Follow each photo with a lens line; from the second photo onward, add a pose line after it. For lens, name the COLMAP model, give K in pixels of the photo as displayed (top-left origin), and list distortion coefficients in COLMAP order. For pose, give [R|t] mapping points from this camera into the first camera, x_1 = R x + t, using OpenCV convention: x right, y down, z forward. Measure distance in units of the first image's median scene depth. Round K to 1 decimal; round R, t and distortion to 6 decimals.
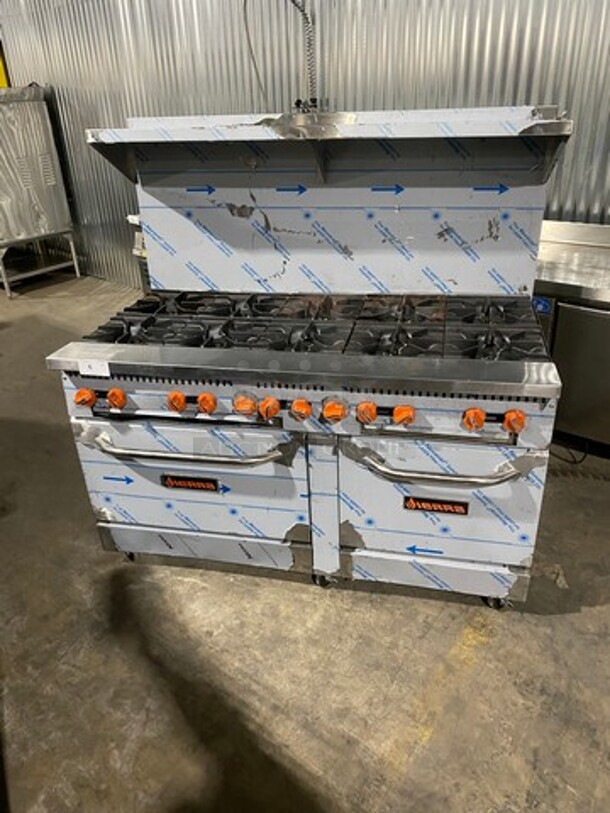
lens RADIAL K [[615.0, 0, 311.0], [0, 615.0, 398.9], [0, 0, 1]] dist [0.031706, -0.020893]
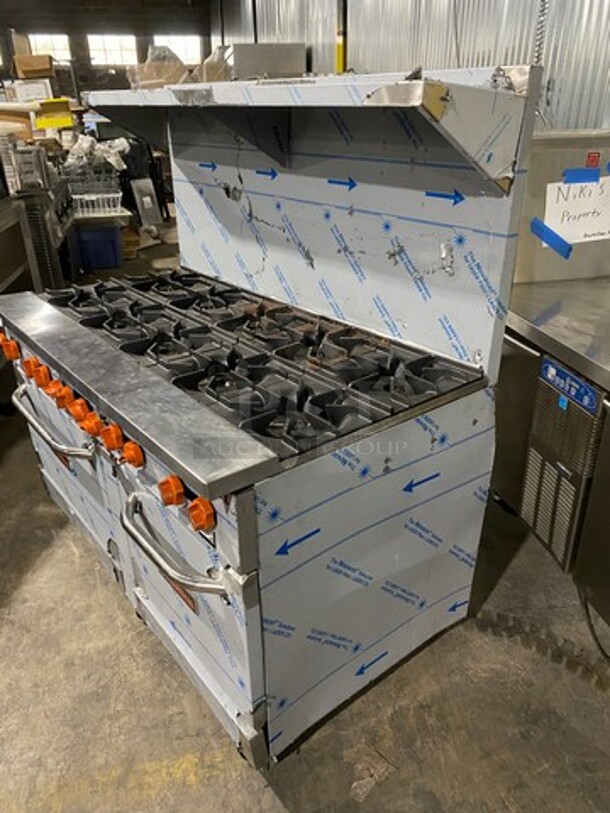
lens RADIAL K [[615.0, 0, 309.7], [0, 615.0, 413.7], [0, 0, 1]] dist [0.031706, -0.020893]
pose [[0.775728, 0.310087, -0.549629, 0.666323], [-0.311094, 0.945673, 0.094458, -0.144097], [0.549060, 0.097713, 0.830051, 0.415122]]
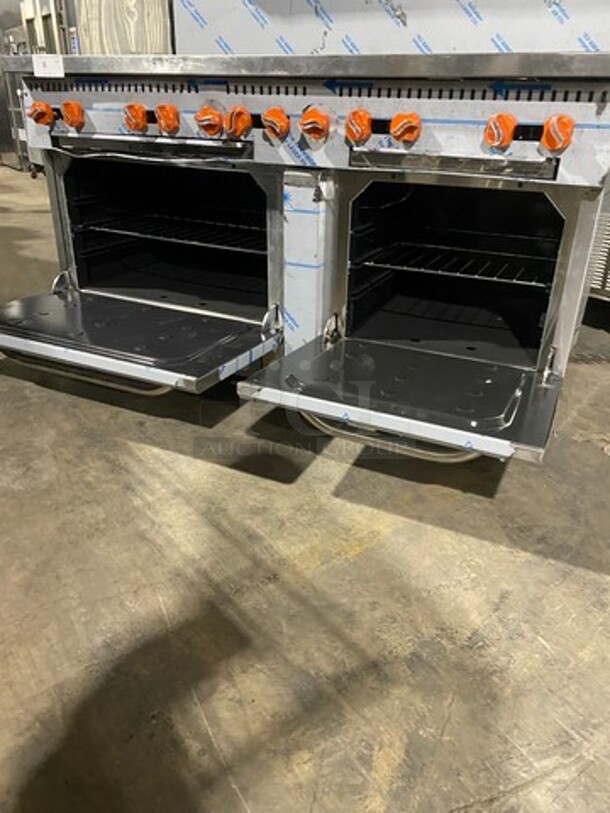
lens RADIAL K [[615.0, 0, 325.1], [0, 615.0, 408.4], [0, 0, 1]] dist [0.031706, -0.020893]
pose [[0.974069, 0.153019, -0.166656, 0.207142], [-0.154971, 0.987918, 0.001306, 0.326884], [0.164843, 0.024555, 0.986014, 0.243728]]
